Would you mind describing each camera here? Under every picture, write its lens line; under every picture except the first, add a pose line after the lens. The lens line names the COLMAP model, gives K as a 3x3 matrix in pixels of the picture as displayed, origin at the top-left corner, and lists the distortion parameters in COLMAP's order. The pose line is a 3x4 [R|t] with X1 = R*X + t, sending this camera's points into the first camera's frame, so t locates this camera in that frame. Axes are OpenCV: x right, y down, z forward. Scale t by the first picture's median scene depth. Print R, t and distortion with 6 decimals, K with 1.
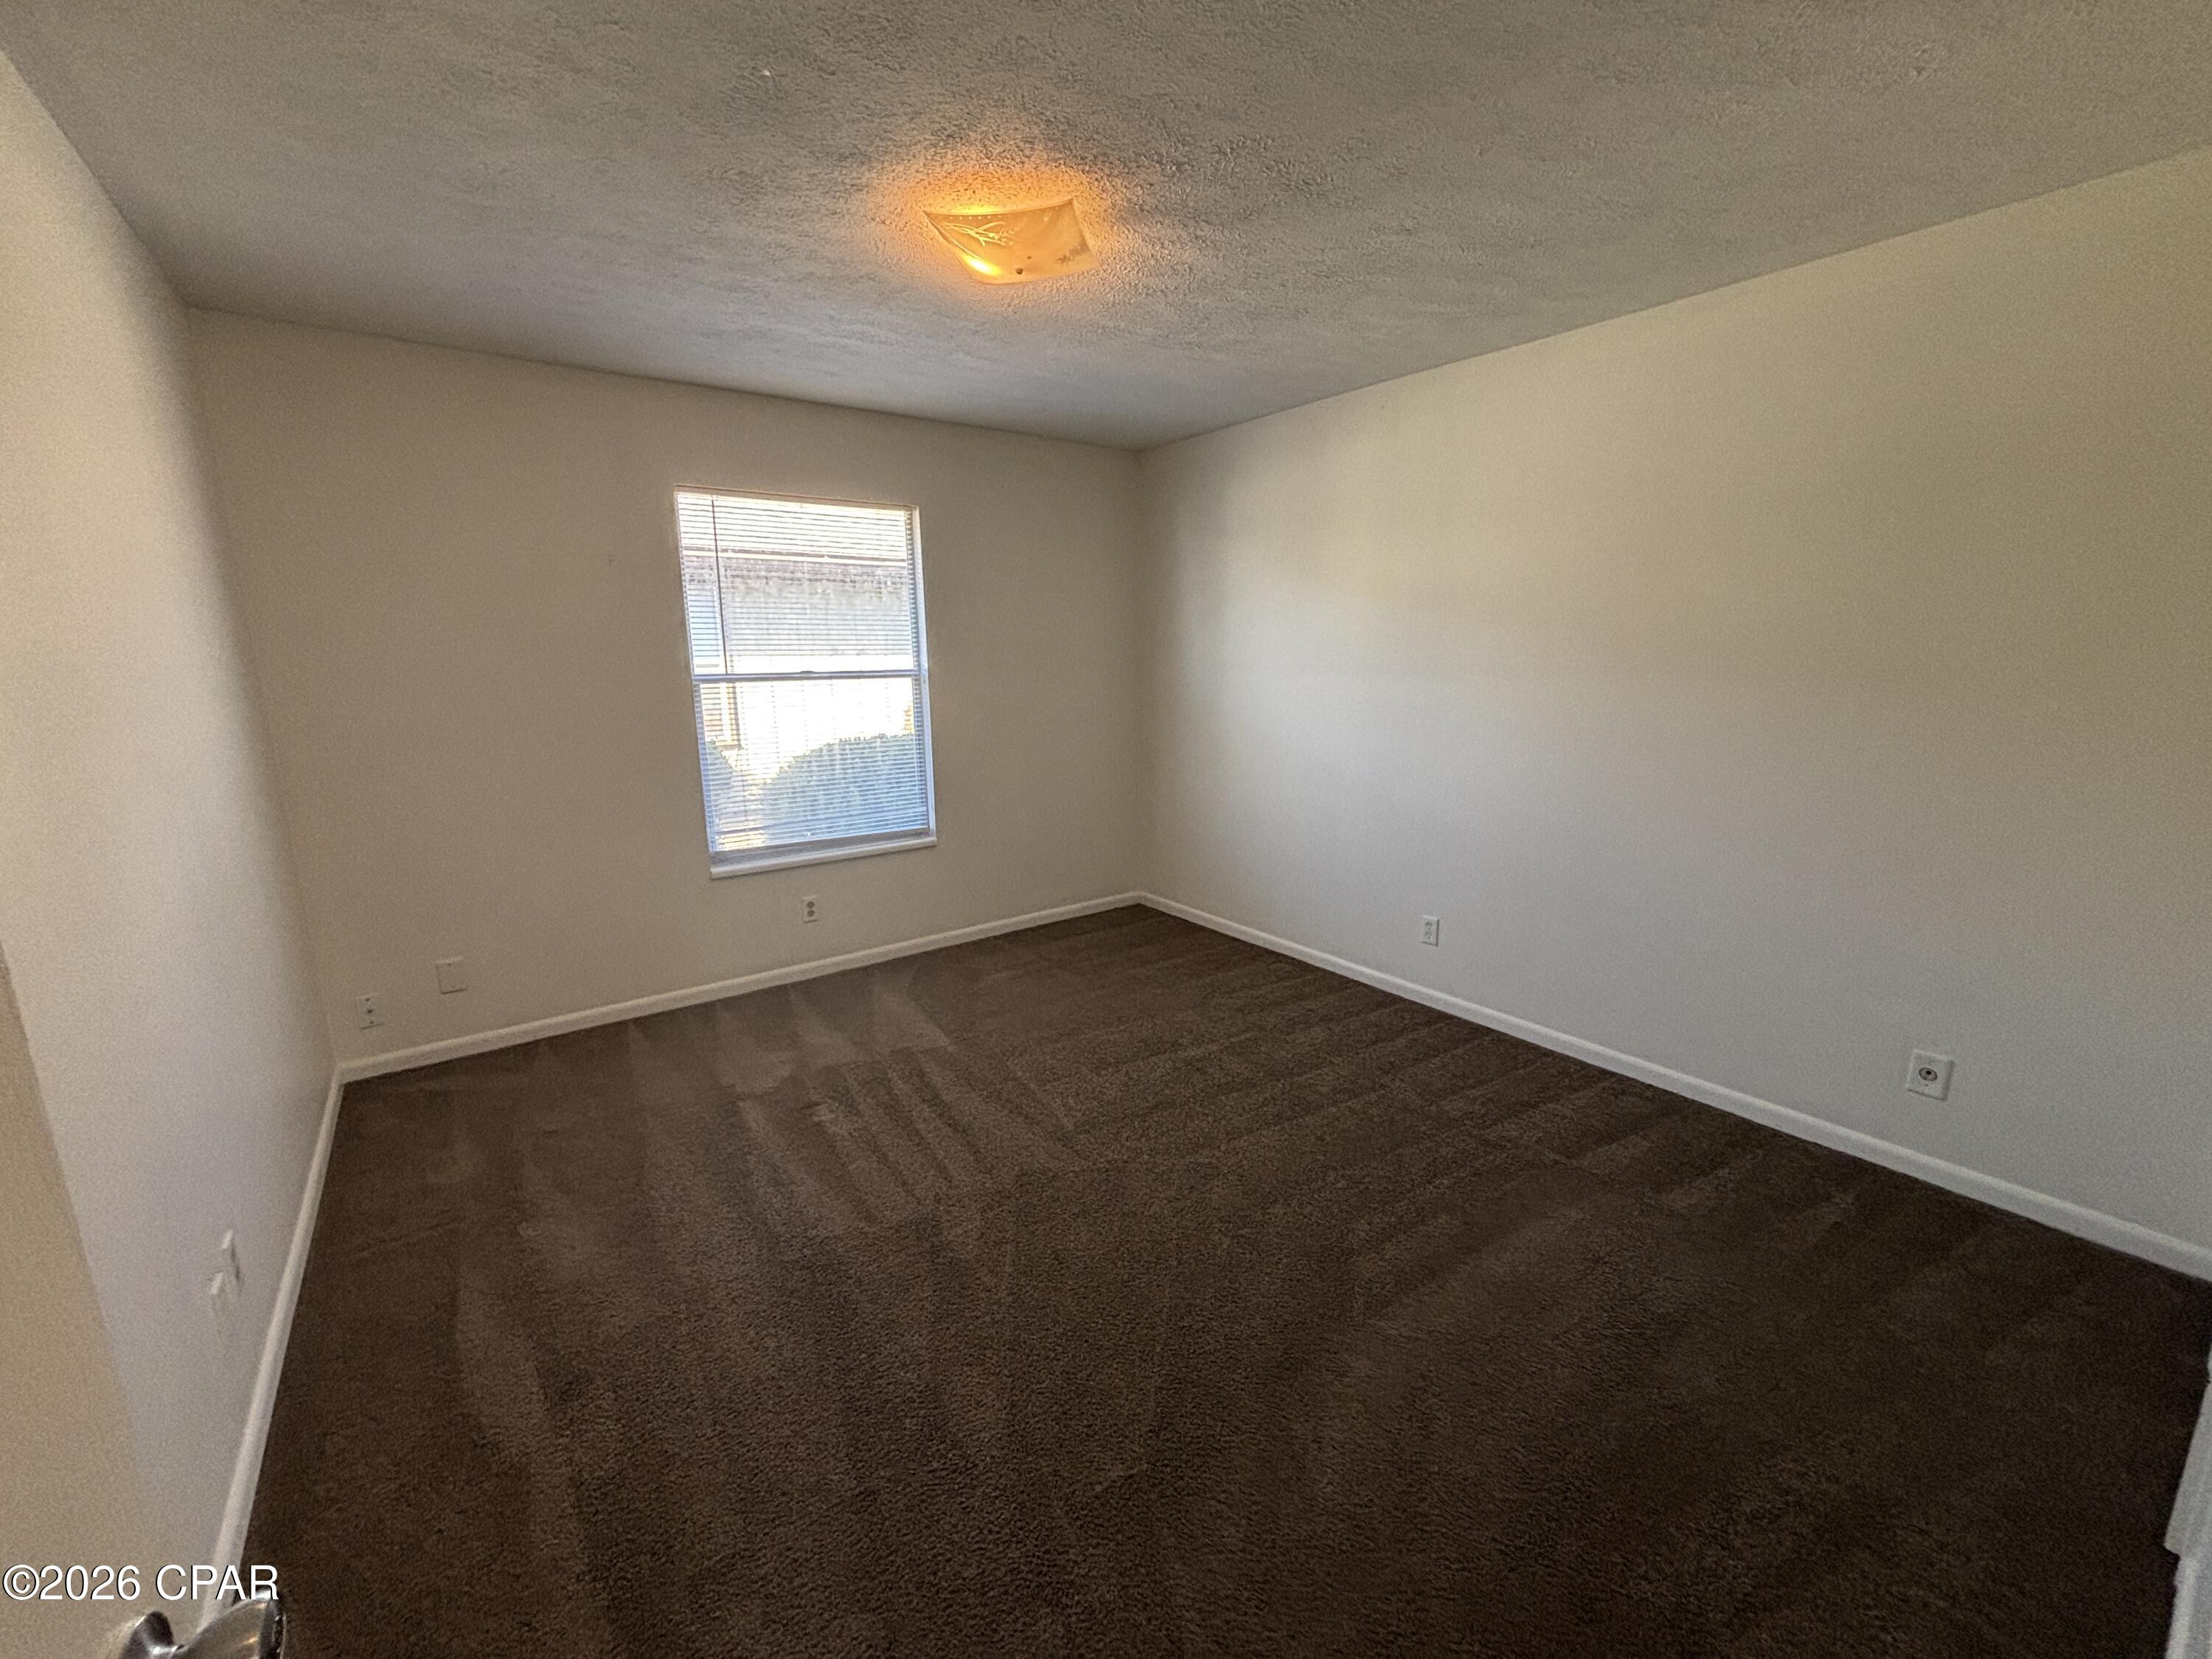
lens RADIAL K [[917.2, 0, 1107.2], [0, 917.2, 839.0], [0, 0, 1]] dist [0.000503, -0.001035]
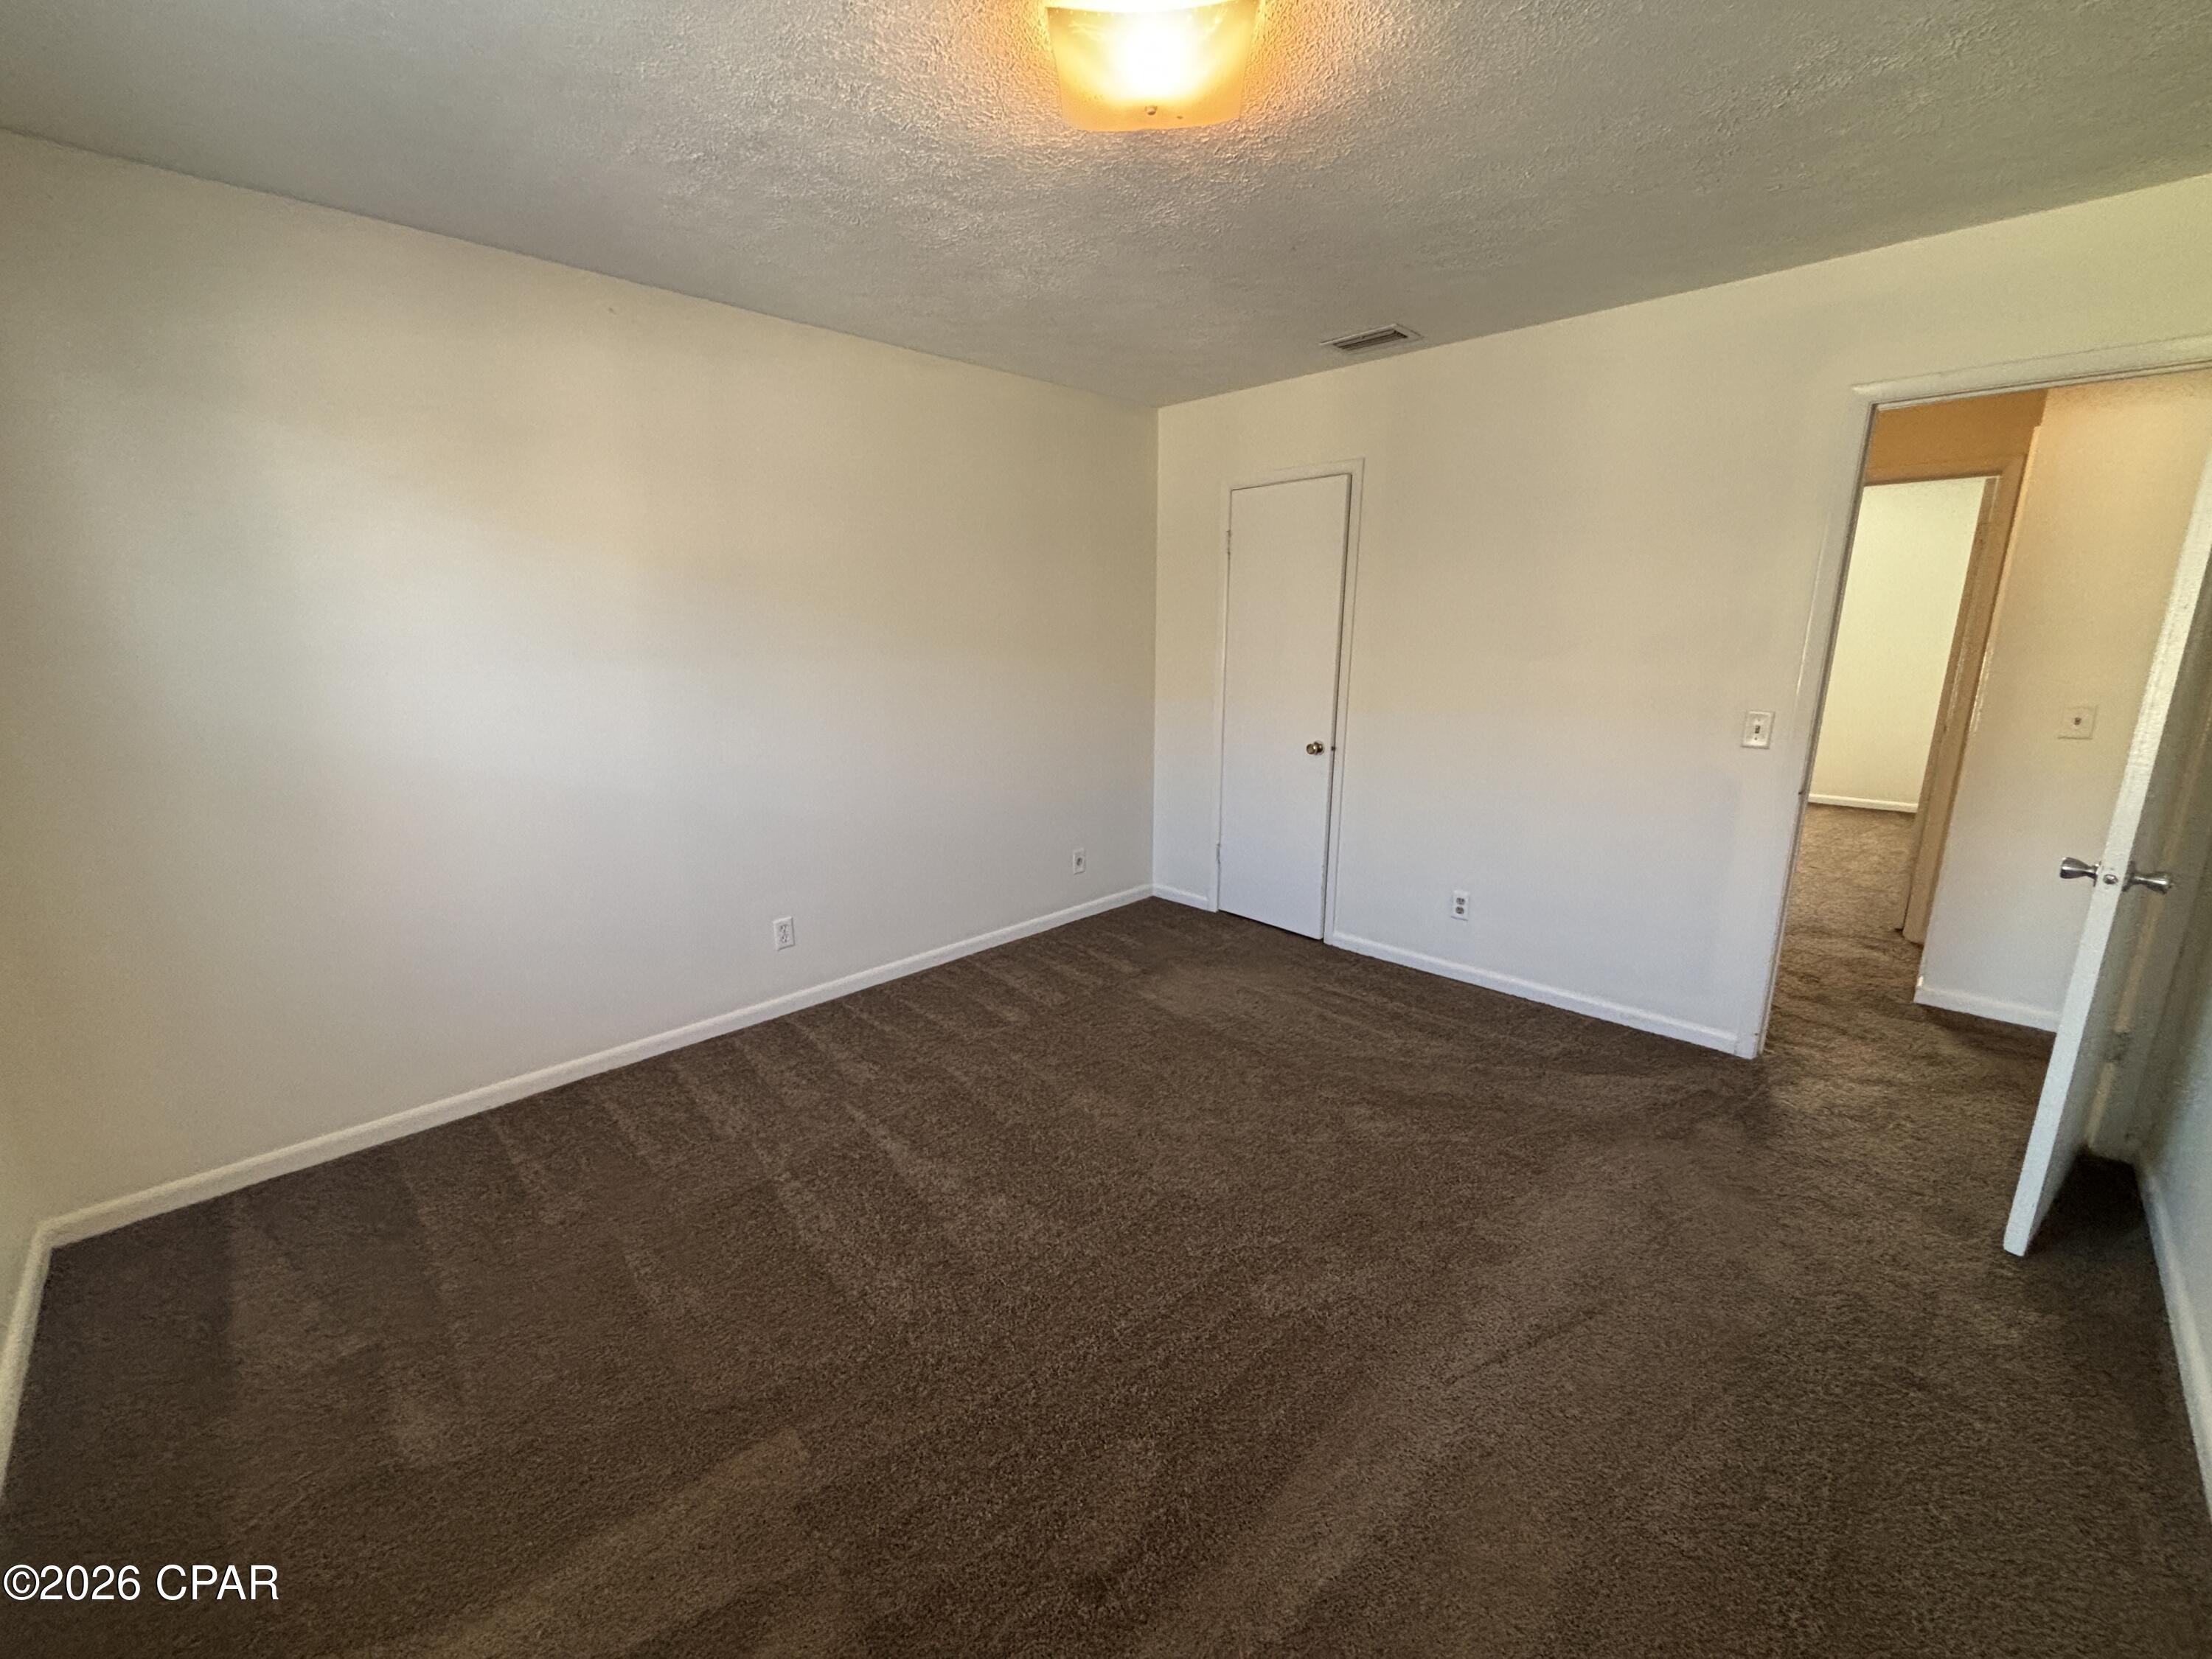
lens RADIAL K [[917.2, 0, 1103.1], [0, 917.2, 824.8], [0, 0, 1]] dist [0.000503, -0.001035]
pose [[-0.200602, -0.196526, 0.959759, -0.600820], [0.200657, 0.950661, 0.236603, -0.165168], [-0.958903, 0.240045, -0.151270, 0.820915]]
